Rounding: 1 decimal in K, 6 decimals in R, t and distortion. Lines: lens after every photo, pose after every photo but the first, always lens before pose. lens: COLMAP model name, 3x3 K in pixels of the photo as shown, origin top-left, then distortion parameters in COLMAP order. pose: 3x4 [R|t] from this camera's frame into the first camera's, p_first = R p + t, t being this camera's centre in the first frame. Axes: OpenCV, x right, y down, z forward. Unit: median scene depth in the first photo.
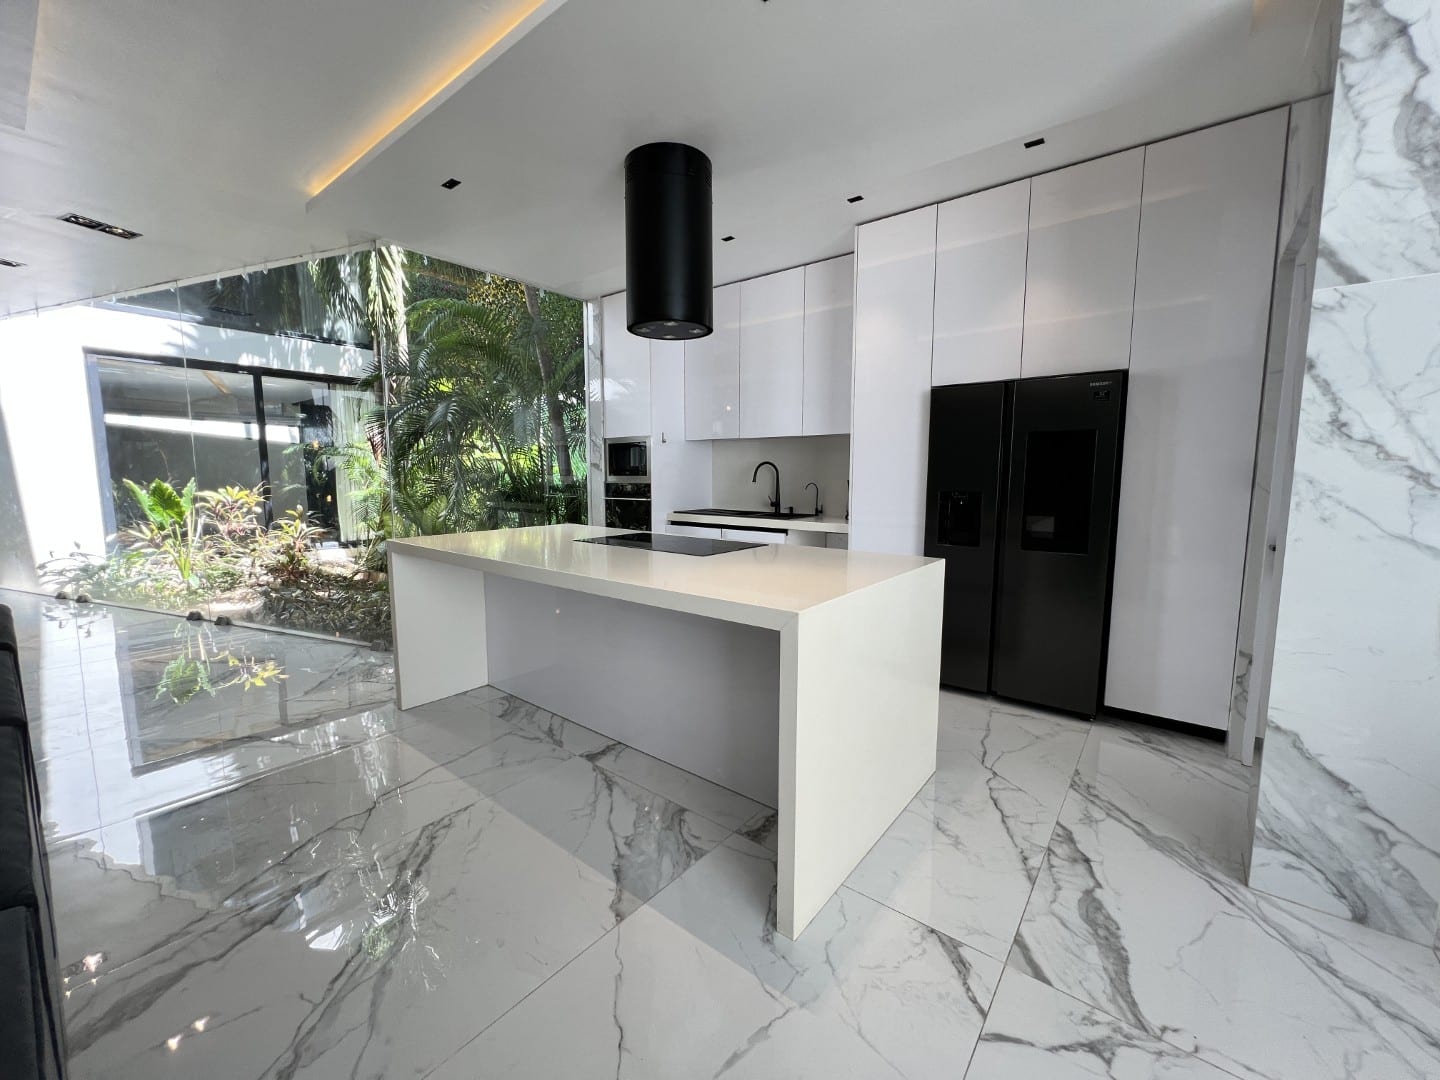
lens RADIAL K [[576.7, 0, 717.5], [0, 576.7, 540.5], [0, 0, 1]] dist [-0.003775, 0.001161]
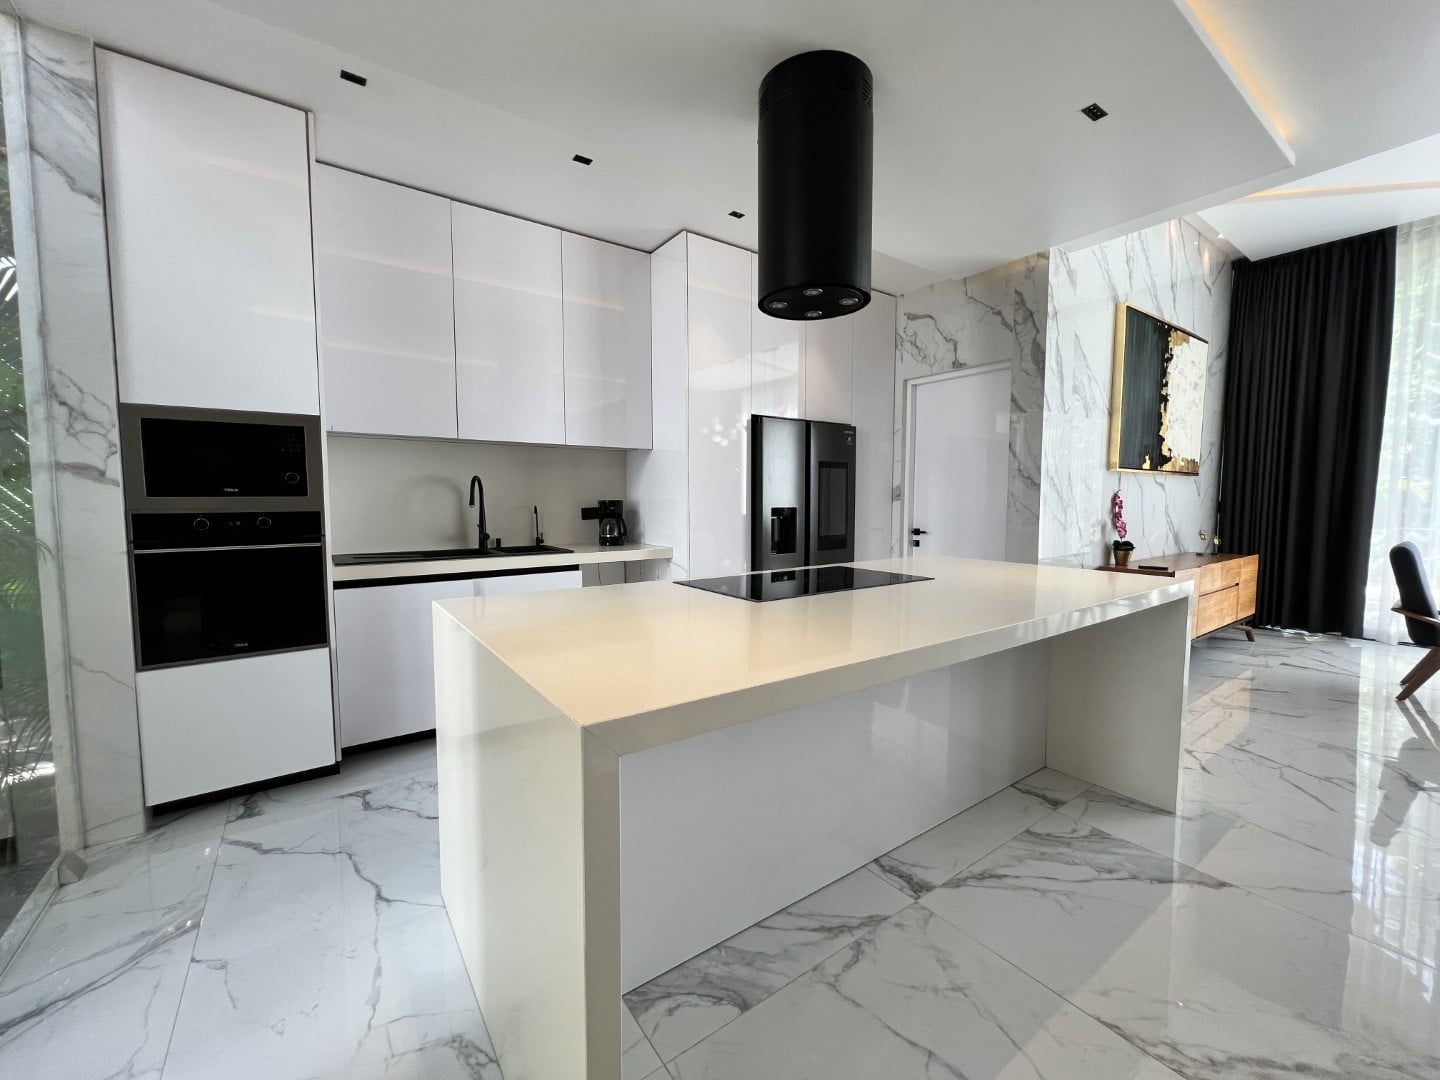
lens RADIAL K [[576.7, 0, 722.8], [0, 576.7, 538.9], [0, 0, 1]] dist [-0.003775, 0.001161]
pose [[0.275055, -0.068139, 0.959011, -0.498227], [0.114809, 0.992676, 0.037603, -0.053720], [-0.954549, 0.099760, 0.280863, 0.530930]]
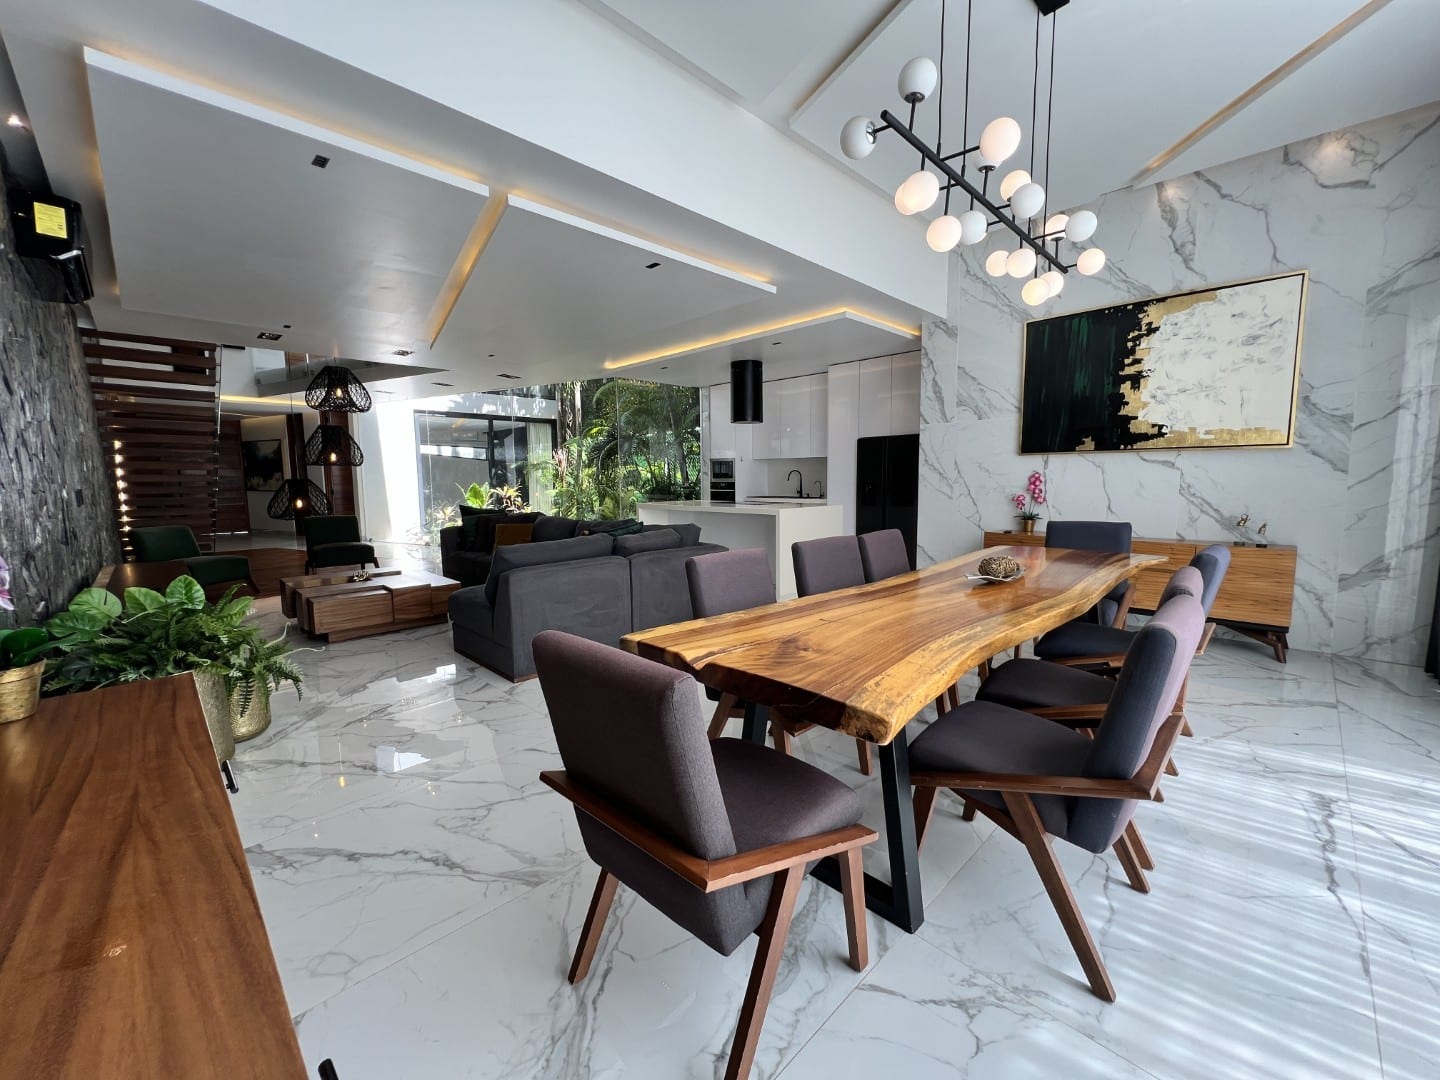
lens RADIAL K [[576.7, 0, 719.2], [0, 576.7, 537.8], [0, 0, 1]] dist [-0.003775, 0.001161]
pose [[0.993453, 0.001315, -0.114237, 0.054033], [-0.002874, 0.999905, -0.013484, 0.116332], [0.114209, 0.013724, 0.993362, -0.938936]]
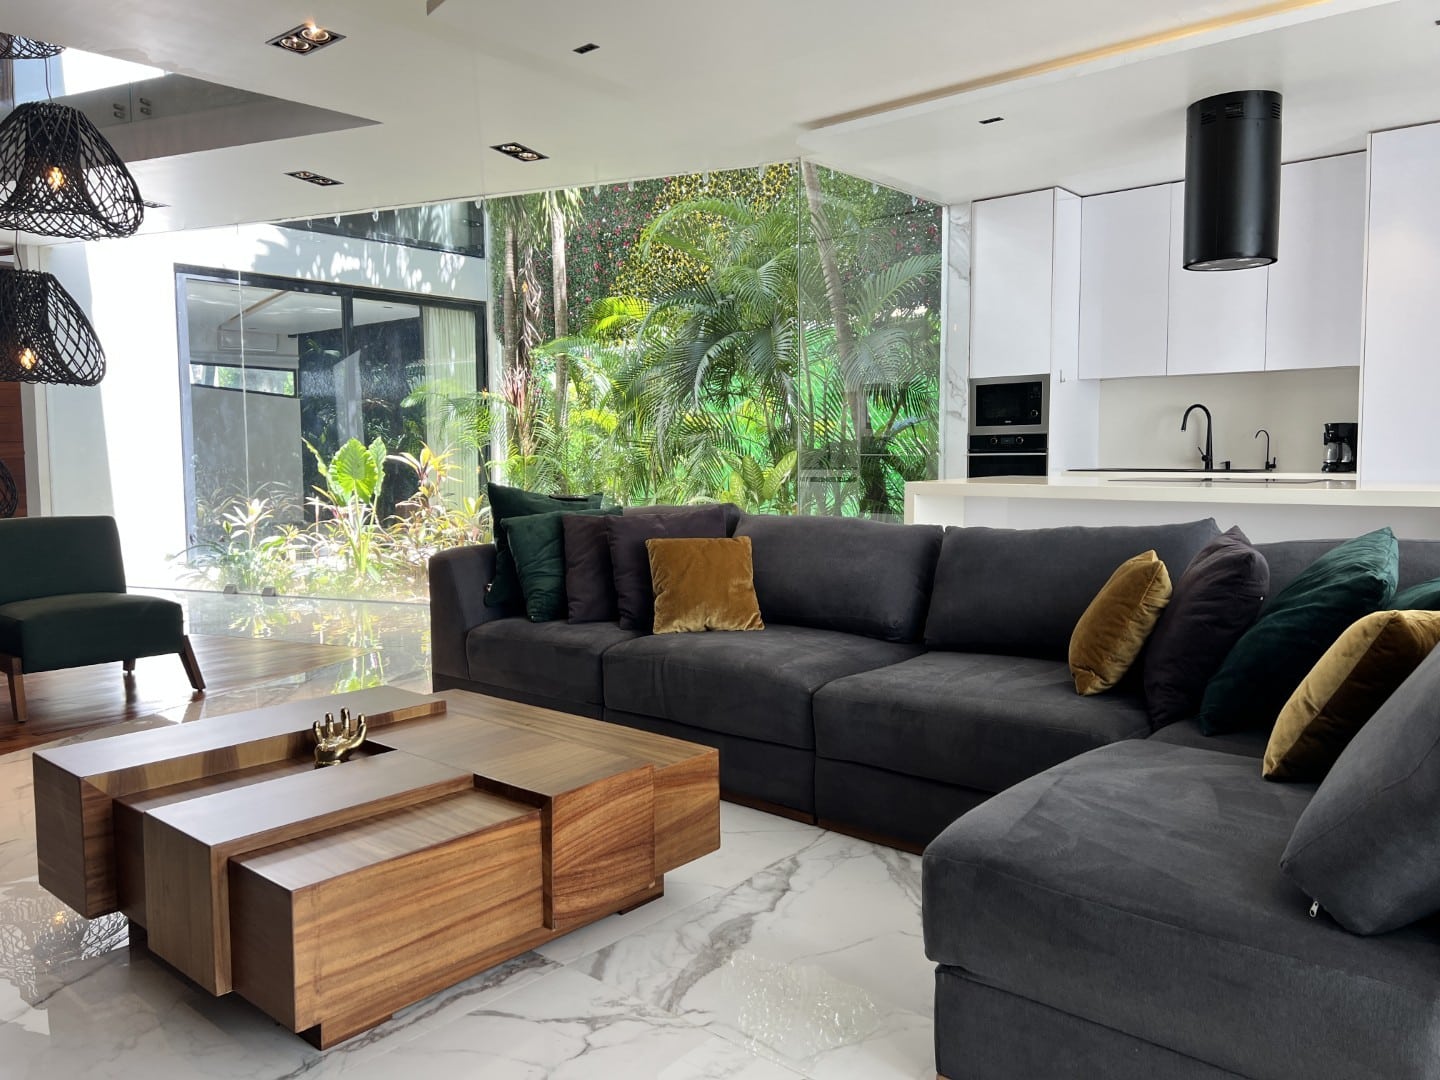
lens RADIAL K [[1079.4, 0, 719.0], [0, 1079.4, 522.5], [0, 0, 1]] dist [0.057561, -0.054492]
pose [[0.999181, -0.006036, -0.040014, -0.508376], [0.003997, 0.998699, -0.050828, 0.097932], [0.040268, 0.050627, 0.997905, -0.504178]]
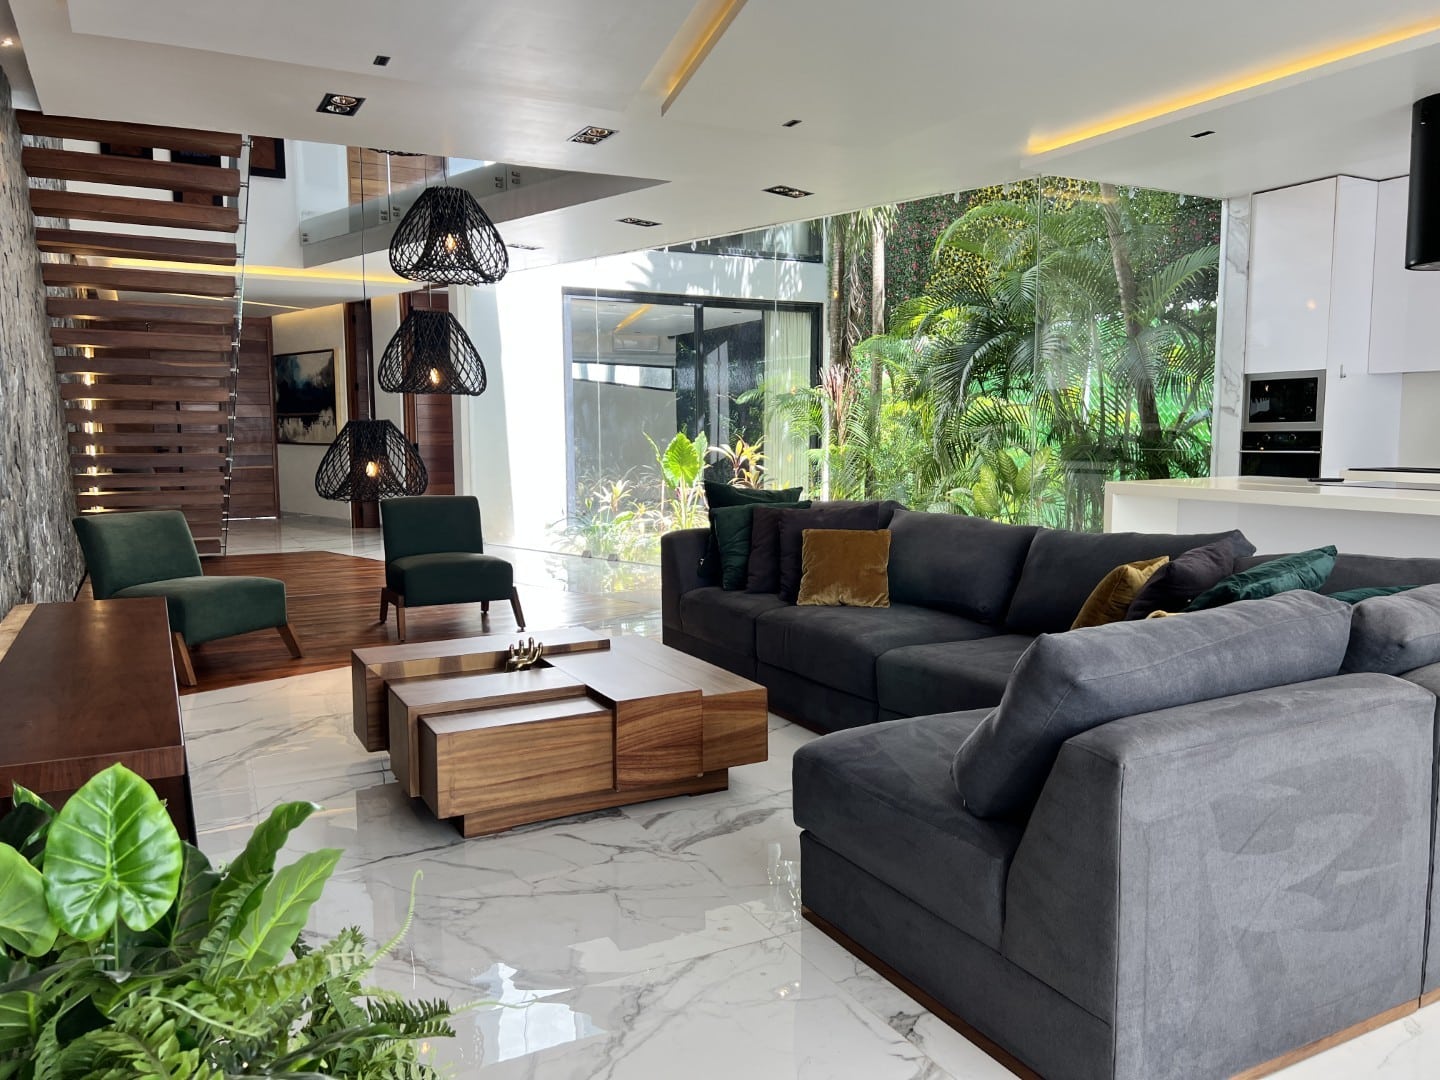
lens RADIAL K [[1079.4, 0, 726.1], [0, 1079.4, 528.4], [0, 0, 1]] dist [0.057561, -0.054492]
pose [[0.918812, 0.030299, -0.393531, -0.268274], [-0.040764, 0.999002, -0.018259, 0.090082], [0.392585, 0.032818, 0.919130, -0.647906]]
